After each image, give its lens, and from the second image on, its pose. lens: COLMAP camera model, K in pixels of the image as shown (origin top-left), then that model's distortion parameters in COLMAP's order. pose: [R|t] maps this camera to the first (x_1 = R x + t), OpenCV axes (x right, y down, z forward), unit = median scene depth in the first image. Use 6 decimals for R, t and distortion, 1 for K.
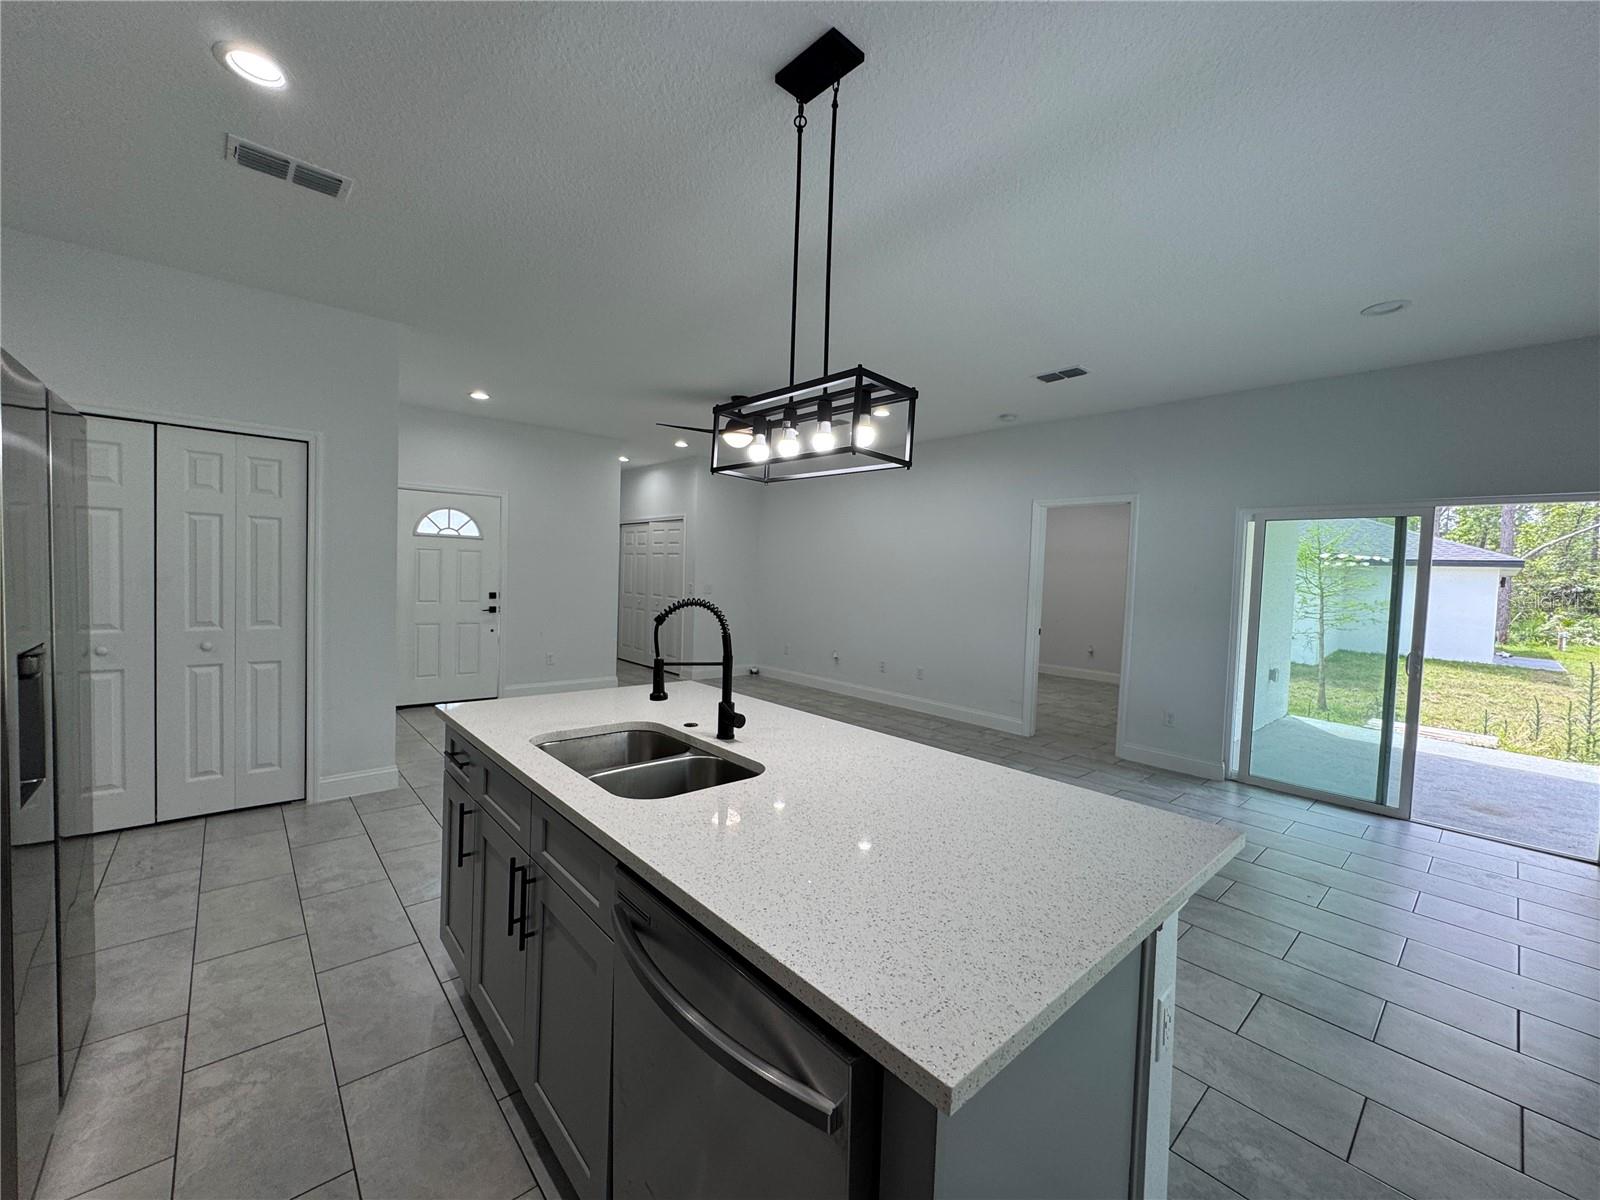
lens RADIAL K [[641.8, 0, 802.7], [0, 641.8, 595.6], [0, 0, 1]] dist [-0.001093, 0.000437]
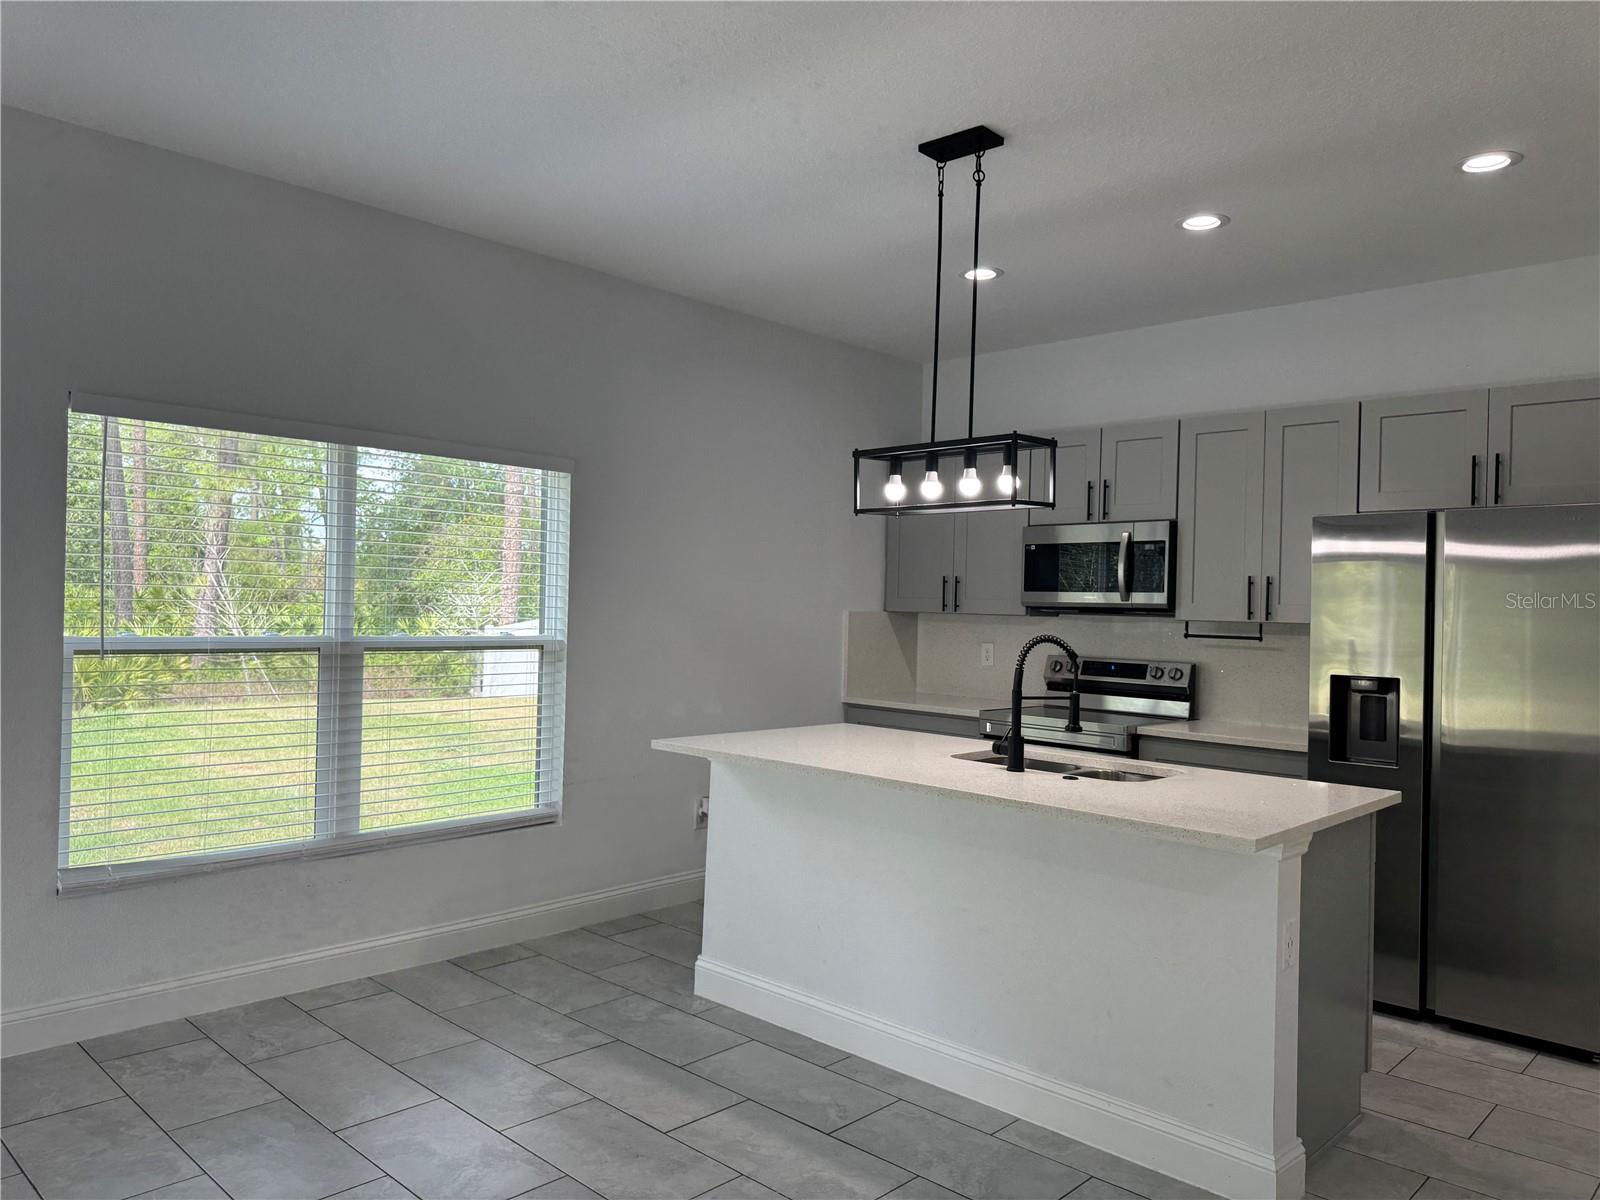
lens RADIAL K [[1125.1, 0, 800.0], [0, 1125.1, 597.7], [0, 0, 1]] dist [0.062474, -0.058936]
pose [[-0.994757, -0.058690, -0.083748, 0.121923], [-0.060992, 0.997820, 0.025195, -0.025123], [0.082087, 0.030171, -0.996168, 0.893920]]
